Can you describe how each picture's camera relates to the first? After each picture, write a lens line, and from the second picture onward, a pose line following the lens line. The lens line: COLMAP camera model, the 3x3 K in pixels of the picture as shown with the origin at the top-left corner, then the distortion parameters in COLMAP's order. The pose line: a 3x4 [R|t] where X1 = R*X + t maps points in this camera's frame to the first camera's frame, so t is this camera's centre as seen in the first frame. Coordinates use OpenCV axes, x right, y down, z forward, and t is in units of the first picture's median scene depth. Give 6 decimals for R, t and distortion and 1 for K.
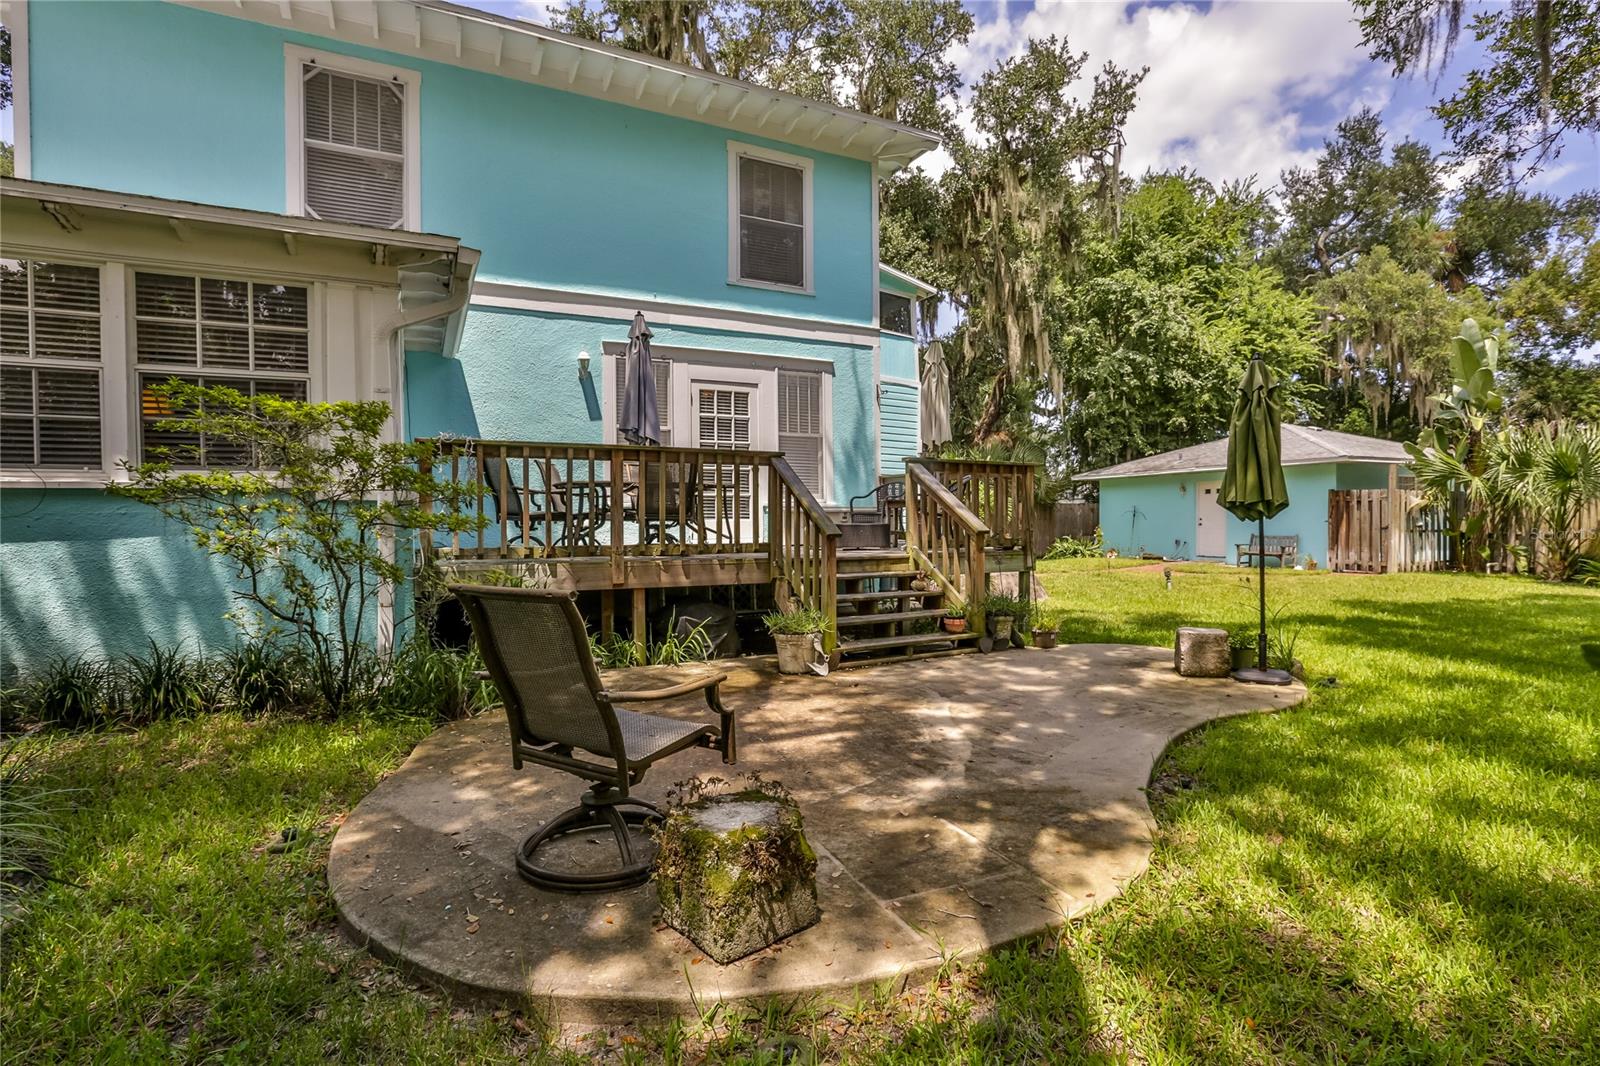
lens RADIAL K [[770.2, 0, 805.2], [0, 770.2, 539.4], [0, 0, 1]] dist [-0.056888, 0.017321]
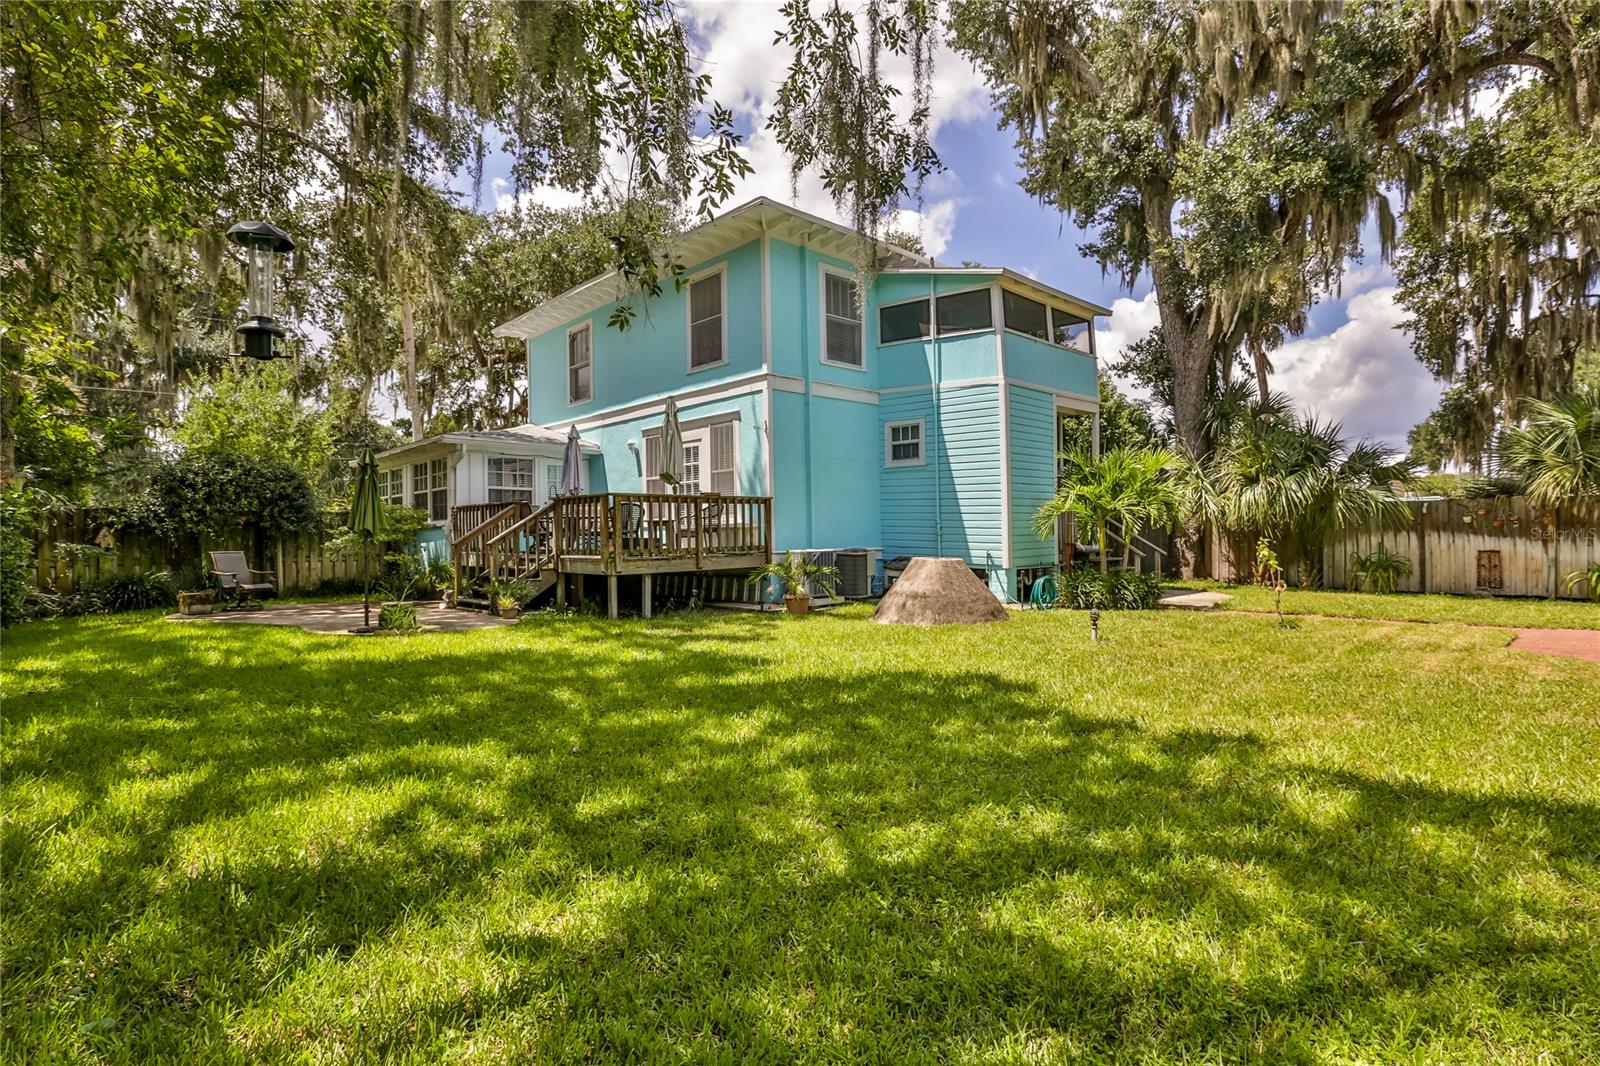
lens RADIAL K [[770.2, 0, 805.2], [0, 770.2, 539.4], [0, 0, 1]] dist [-0.056888, 0.017321]
pose [[0.300667, 0.005803, -0.953712, 0.804400], [-0.027230, 0.999626, -0.002502, -0.012041], [0.953341, 0.026721, 0.300712, 0.460748]]
